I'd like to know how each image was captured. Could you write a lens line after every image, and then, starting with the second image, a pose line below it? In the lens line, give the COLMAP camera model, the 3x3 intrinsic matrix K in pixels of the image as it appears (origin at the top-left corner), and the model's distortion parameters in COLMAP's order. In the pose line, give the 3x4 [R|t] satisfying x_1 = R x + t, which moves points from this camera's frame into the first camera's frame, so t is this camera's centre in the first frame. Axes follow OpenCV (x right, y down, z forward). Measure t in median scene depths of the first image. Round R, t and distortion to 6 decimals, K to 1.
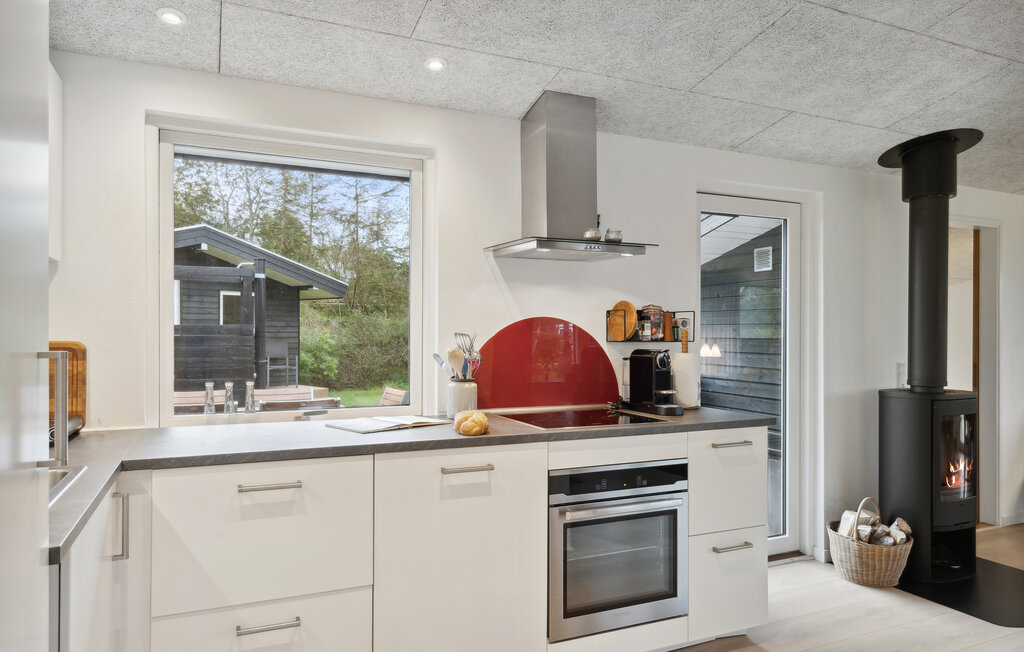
lens RADIAL K [[656.6, 0, 512.0], [0, 656.6, 326.0], [0, 0, 1]] dist [-0.002157, -0.000572]
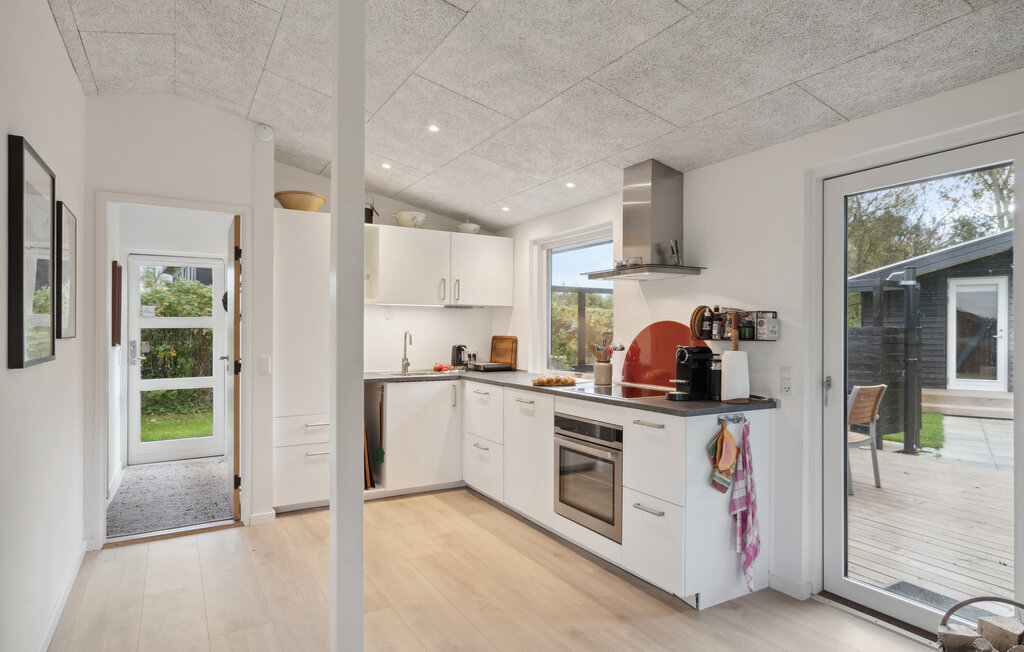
lens RADIAL K [[574.0, 0, 512.0], [0, 574.0, 326.0], [0, 0, 1]] dist [0.006338, 0.000918]
pose [[0.105690, -0.015966, -0.994271, 1.445037], [0.011283, 0.999826, -0.014856, 0.013164], [0.994335, -0.009648, 0.105852, 0.674932]]
